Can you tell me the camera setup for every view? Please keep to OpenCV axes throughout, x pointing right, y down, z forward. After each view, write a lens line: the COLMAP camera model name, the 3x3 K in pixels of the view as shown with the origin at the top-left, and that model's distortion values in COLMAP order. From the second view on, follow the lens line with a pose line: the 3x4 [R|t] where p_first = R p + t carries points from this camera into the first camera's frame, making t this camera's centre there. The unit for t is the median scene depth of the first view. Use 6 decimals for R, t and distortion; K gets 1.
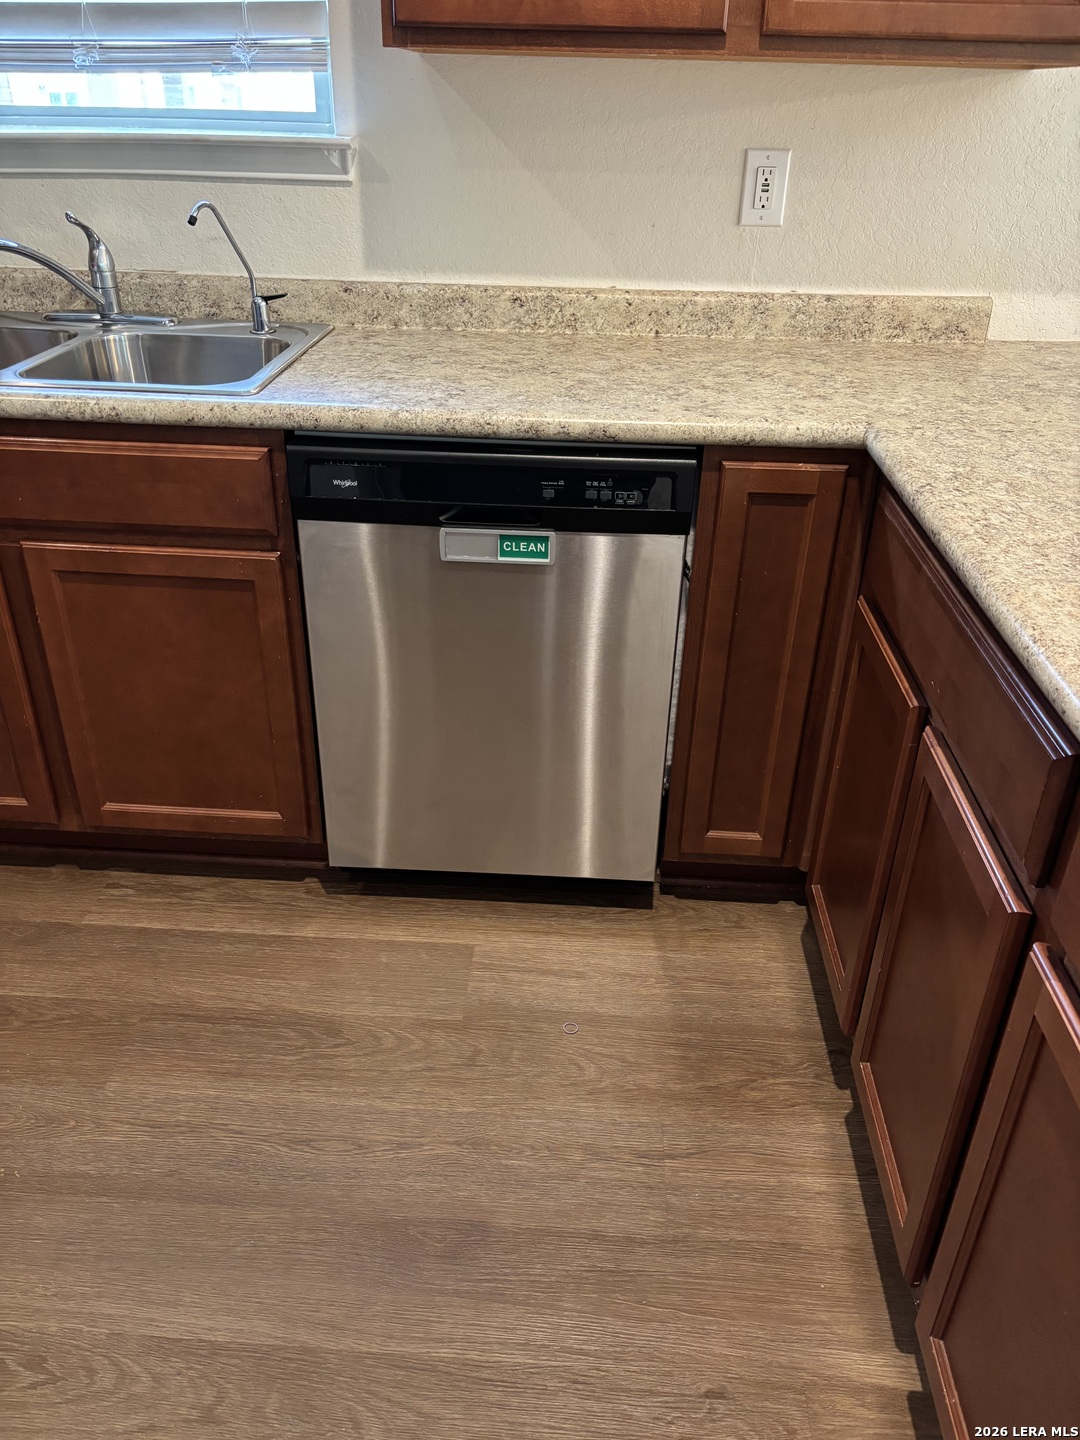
lens RADIAL K [[1083.3, 0, 527.8], [0, 1083.3, 723.5], [0, 0, 1]] dist [0.035205, -0.032908]
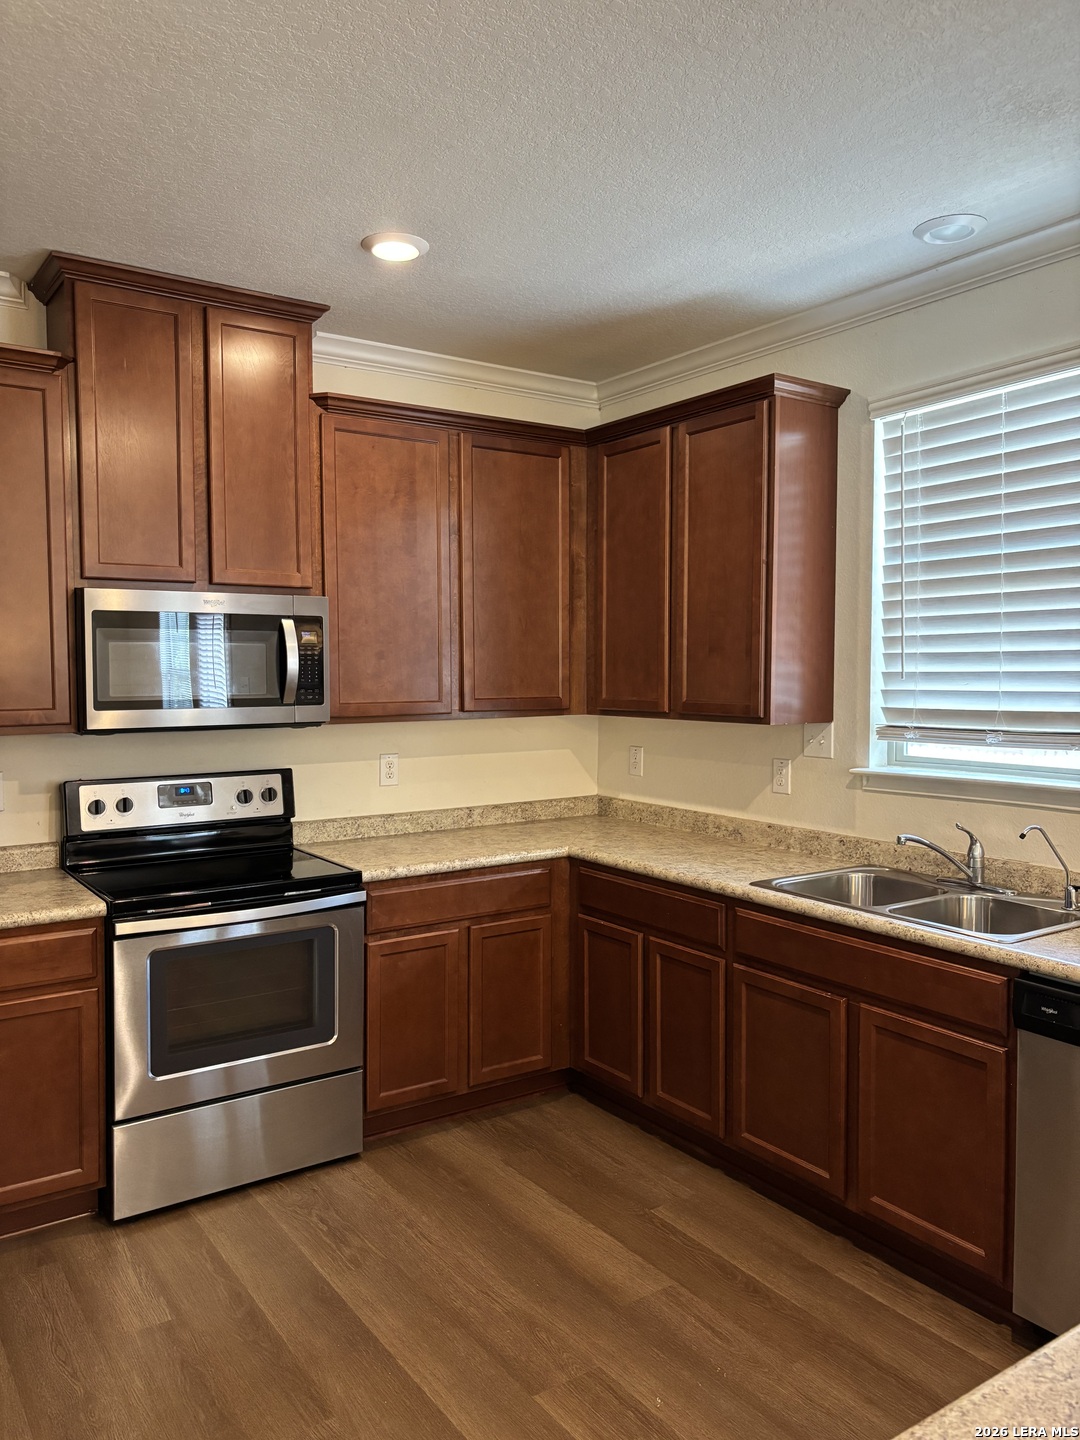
lens RADIAL K [[1083.3, 0, 543.1], [0, 1083.3, 723.0], [0, 0, 1]] dist [0.035205, -0.032908]
pose [[0.620451, 0.019735, -0.783997, 0.477494], [-0.380343, 0.881821, -0.278804, 0.093728], [0.685842, 0.471172, 0.554633, -0.410540]]
